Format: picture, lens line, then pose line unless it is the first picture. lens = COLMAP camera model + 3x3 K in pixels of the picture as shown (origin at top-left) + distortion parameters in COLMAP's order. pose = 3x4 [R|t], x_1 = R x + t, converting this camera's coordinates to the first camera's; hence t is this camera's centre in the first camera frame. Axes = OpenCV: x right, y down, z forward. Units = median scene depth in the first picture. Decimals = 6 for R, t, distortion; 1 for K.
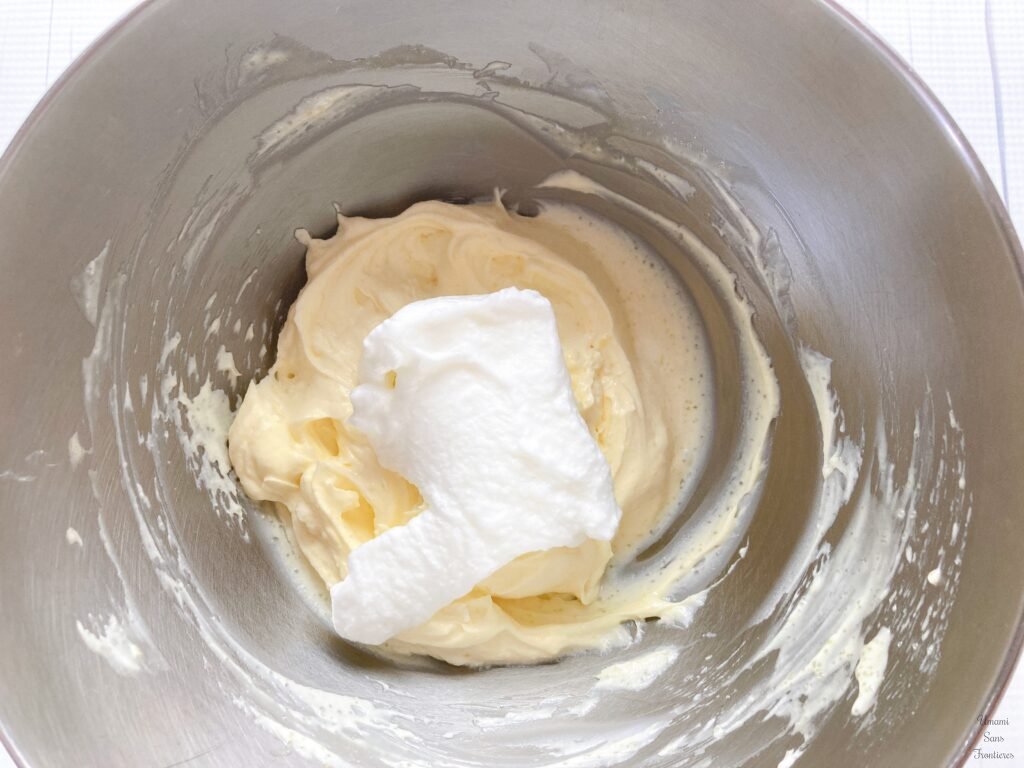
lens RADIAL K [[809.6, 0, 512.0], [0, 809.6, 384.0], [0, 0, 1]] dist [-0.072183, 0.008326]
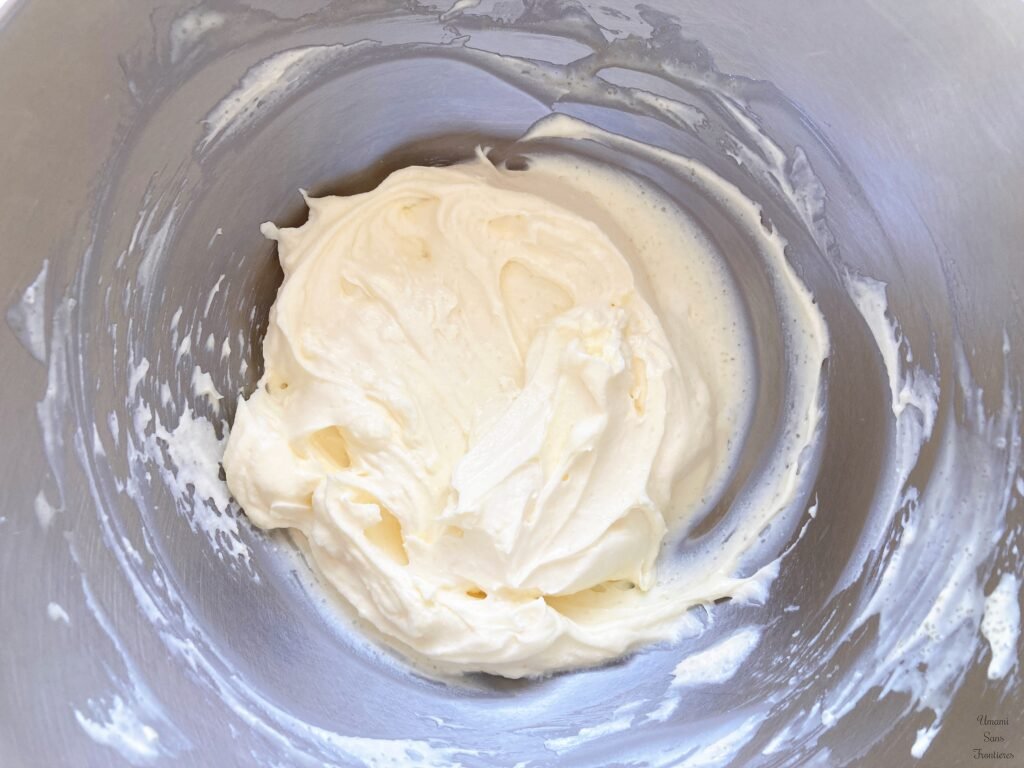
lens RADIAL K [[809.6, 0, 512.0], [0, 809.6, 384.0], [0, 0, 1]] dist [-0.072183, 0.008326]
pose [[0.989258, -0.143849, 0.026002, -0.051101], [0.143457, 0.989521, 0.016393, 0.006576], [-0.028087, -0.012487, 0.999527, 0.127984]]
